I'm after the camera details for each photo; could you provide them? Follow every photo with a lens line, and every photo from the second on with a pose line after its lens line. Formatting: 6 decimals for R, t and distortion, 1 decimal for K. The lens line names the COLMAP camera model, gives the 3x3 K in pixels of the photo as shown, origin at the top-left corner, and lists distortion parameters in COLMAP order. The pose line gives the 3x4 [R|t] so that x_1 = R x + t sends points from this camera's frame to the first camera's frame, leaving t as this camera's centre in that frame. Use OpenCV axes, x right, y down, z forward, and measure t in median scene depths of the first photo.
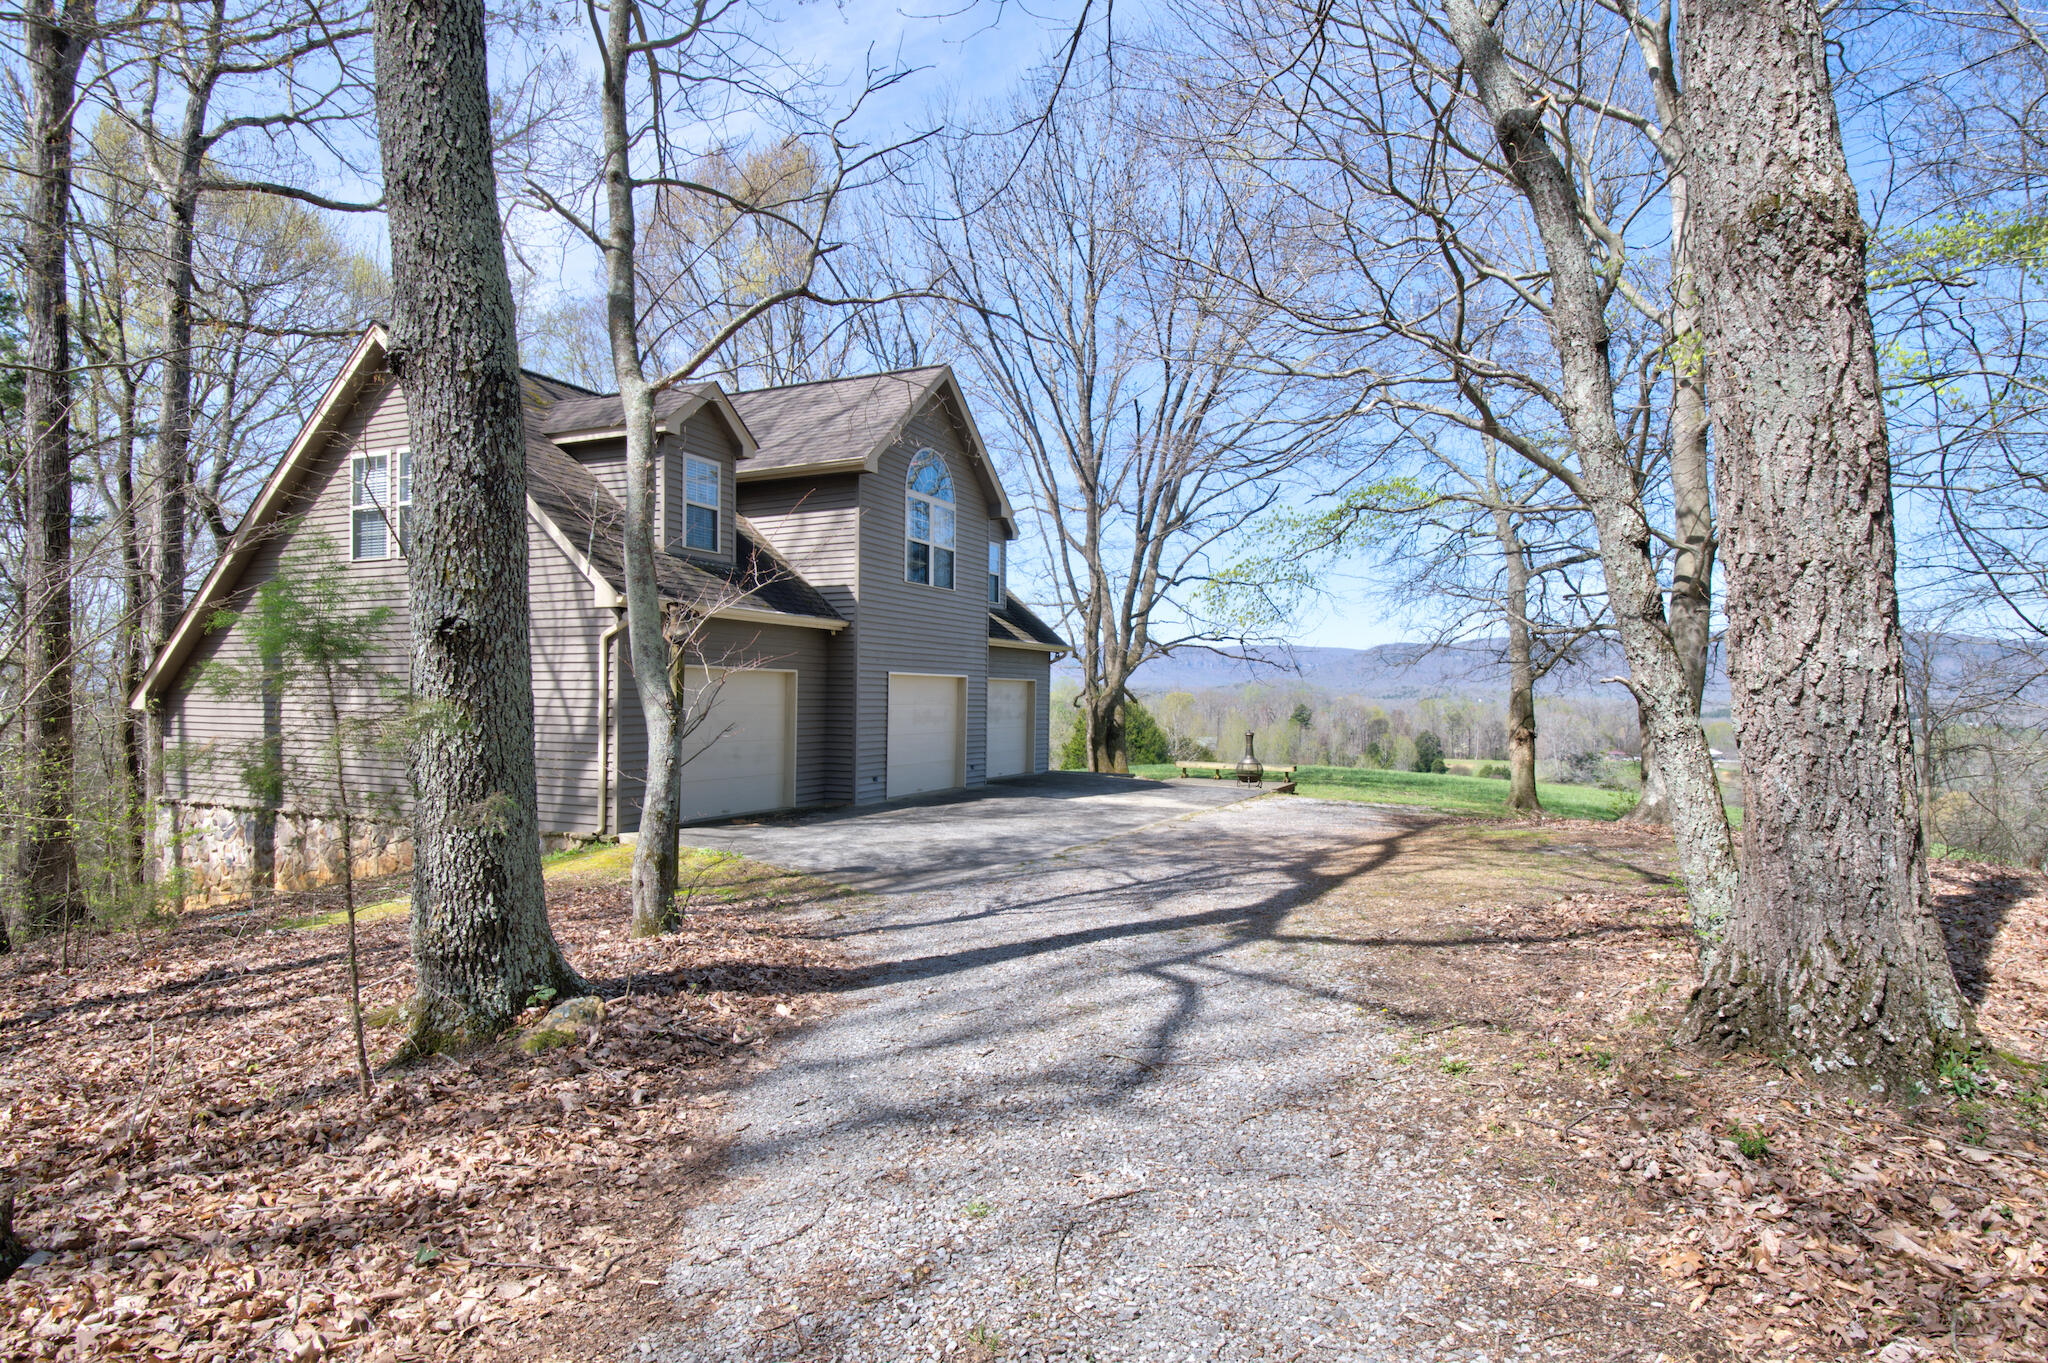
lens RADIAL K [[1114.1, 0, 1048.3], [0, 1114.1, 727.9], [0, 0, 1]] dist [-0.001763, 0.001428]
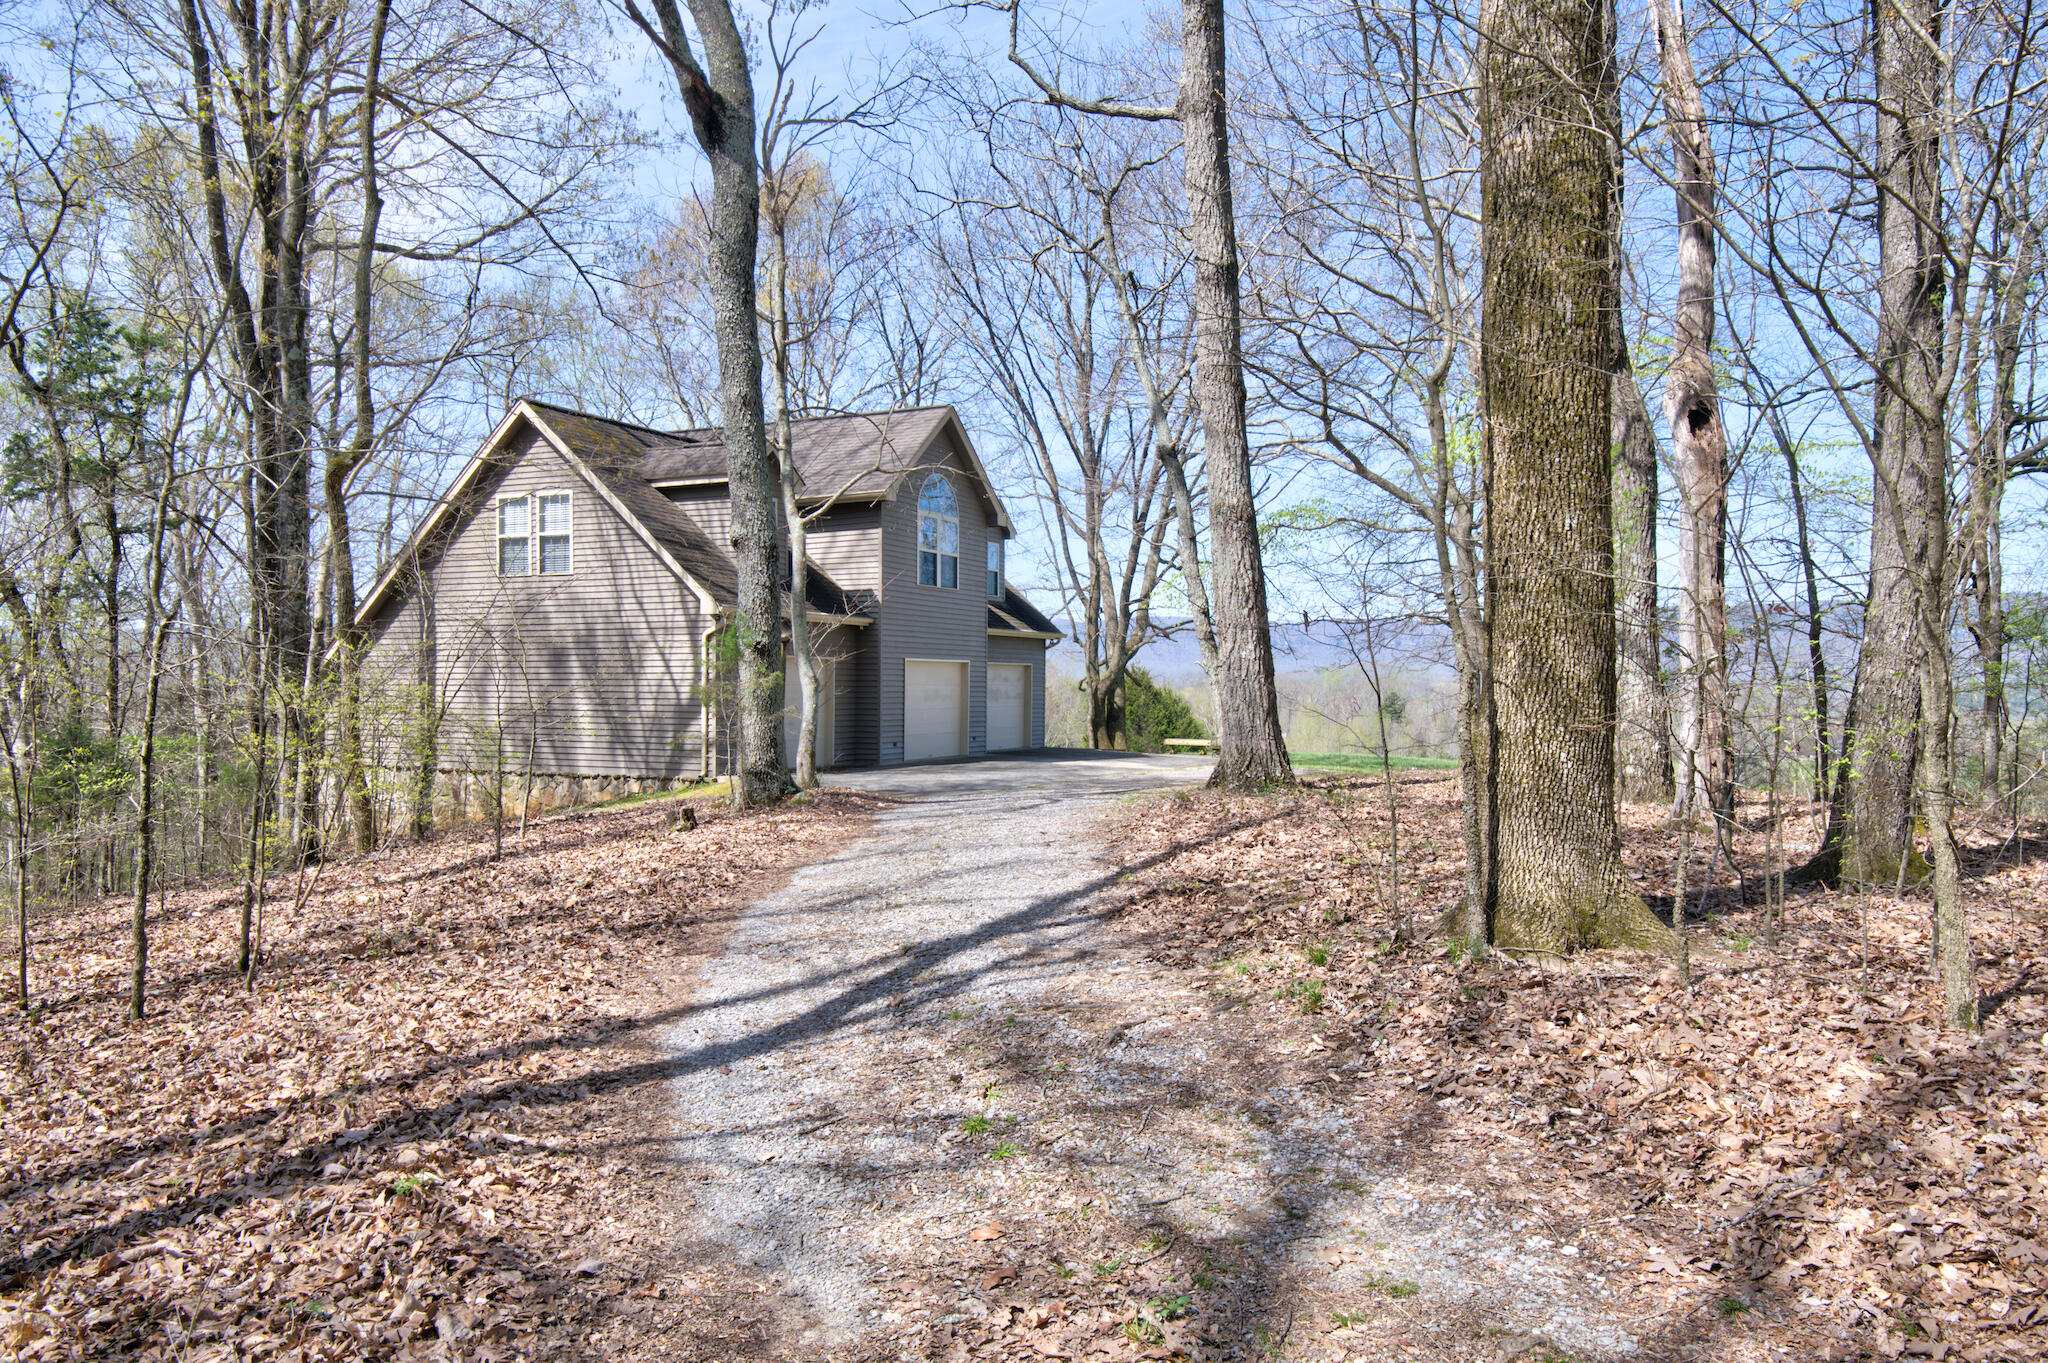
lens RADIAL K [[1430.5, 0, 1040.6], [0, 1430.5, 697.6], [0, 0, 1]] dist [0.011662, -0.000616]
pose [[0.999565, -0.006163, -0.028859, 0.044942], [0.005581, 0.999780, -0.020200, 0.022558], [0.028977, 0.020030, 0.999379, -0.495735]]
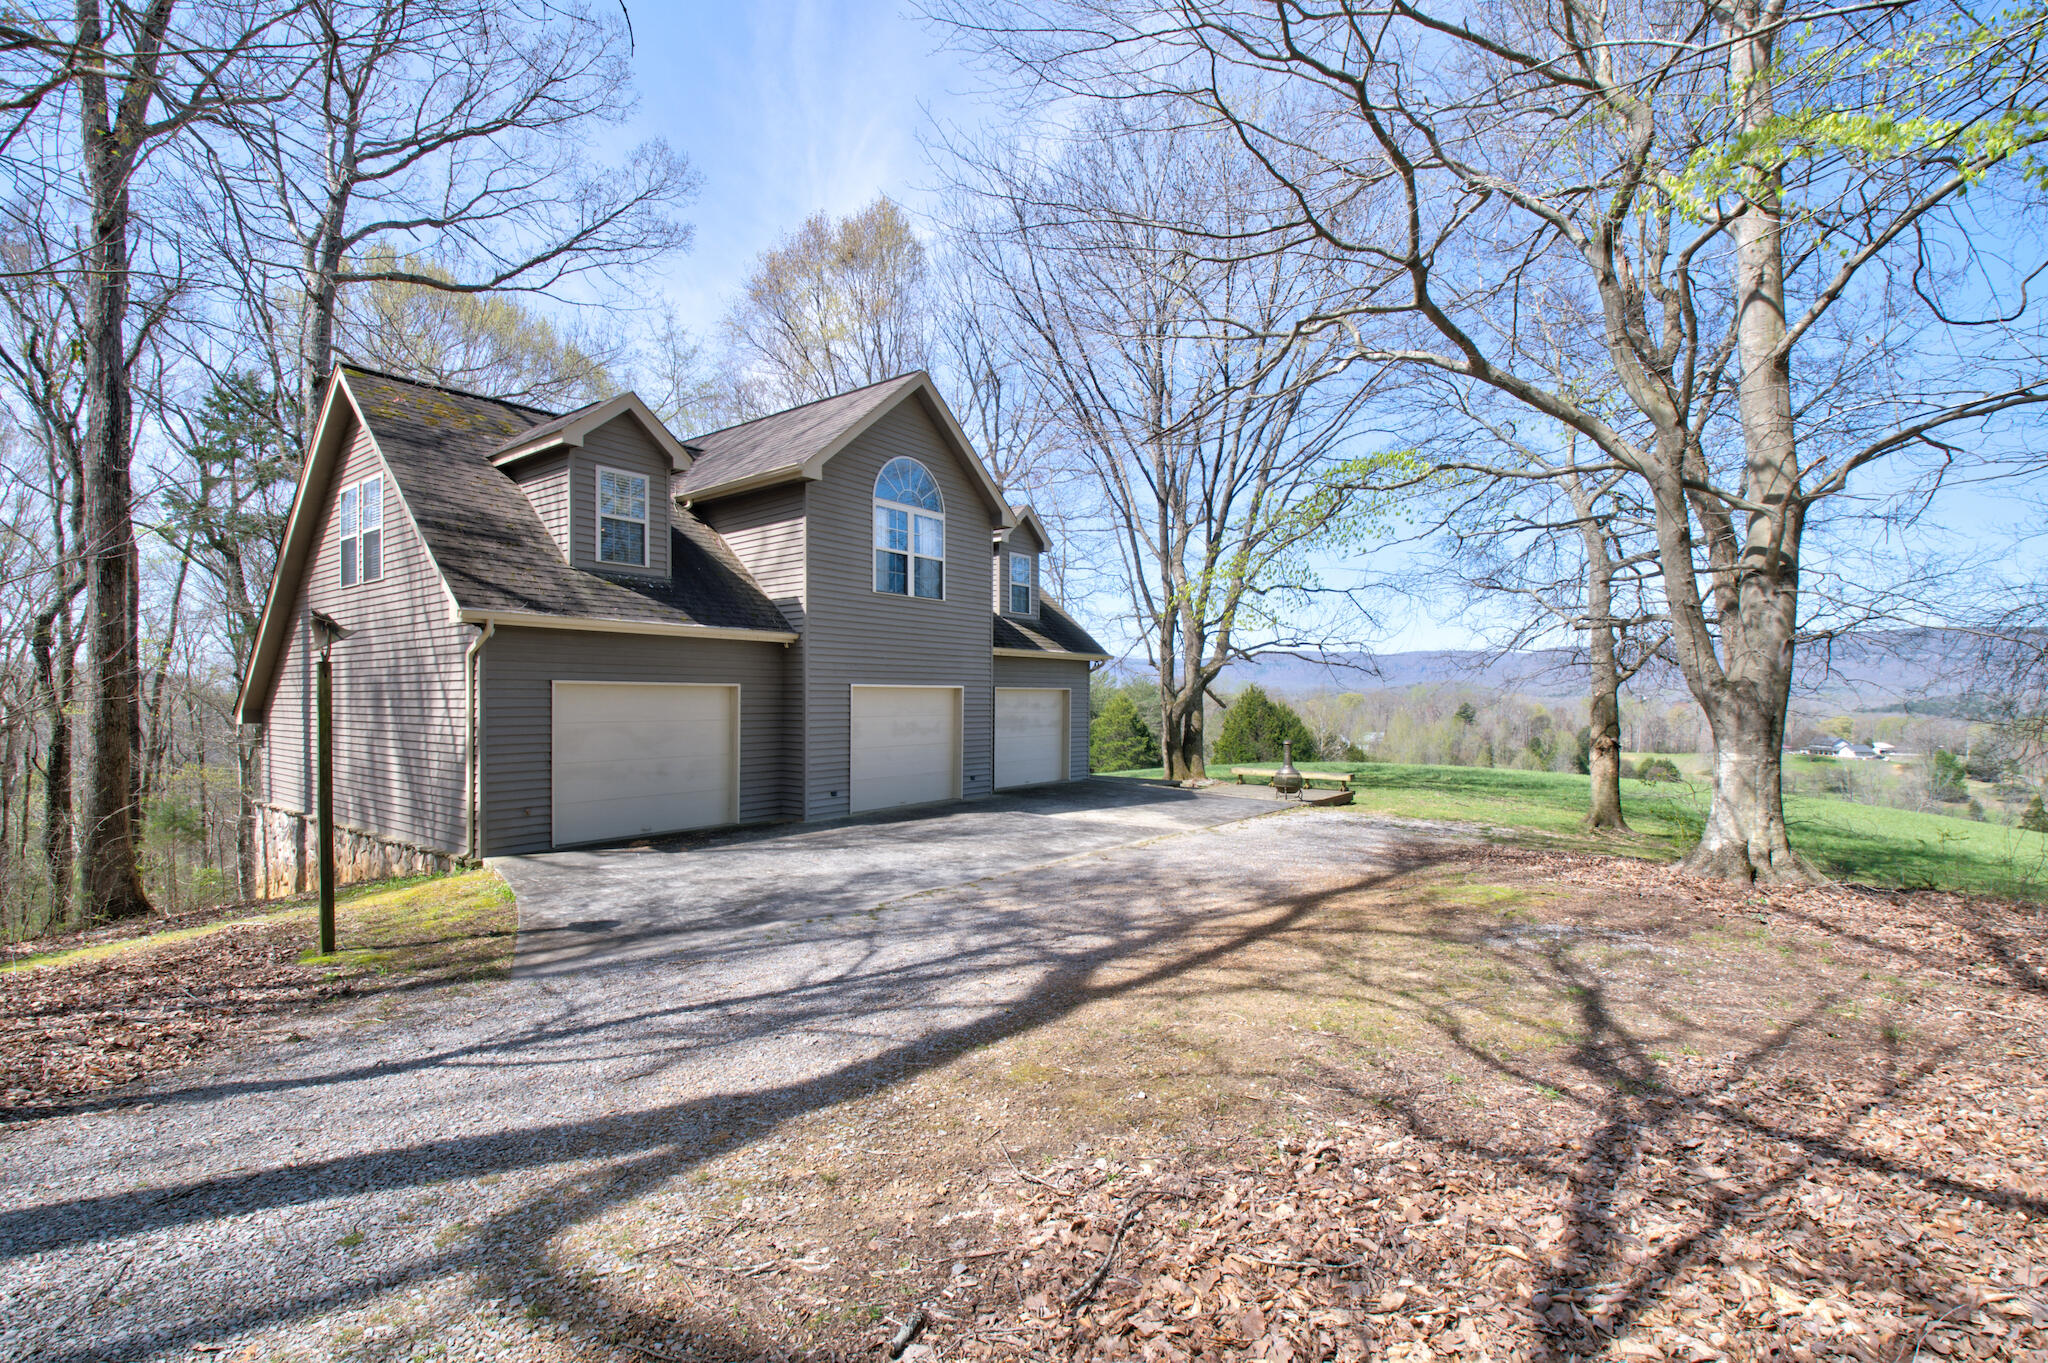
lens RADIAL K [[909.5, 0, 1046.7], [0, 909.5, 717.1], [0, 0, 1]] dist [-0.000901, -0.012081]
pose [[0.976964, -0.003388, -0.213375, 0.168313], [0.001940, 0.999974, -0.006993, -0.013233], [0.213393, 0.006418, 0.976945, 0.218573]]
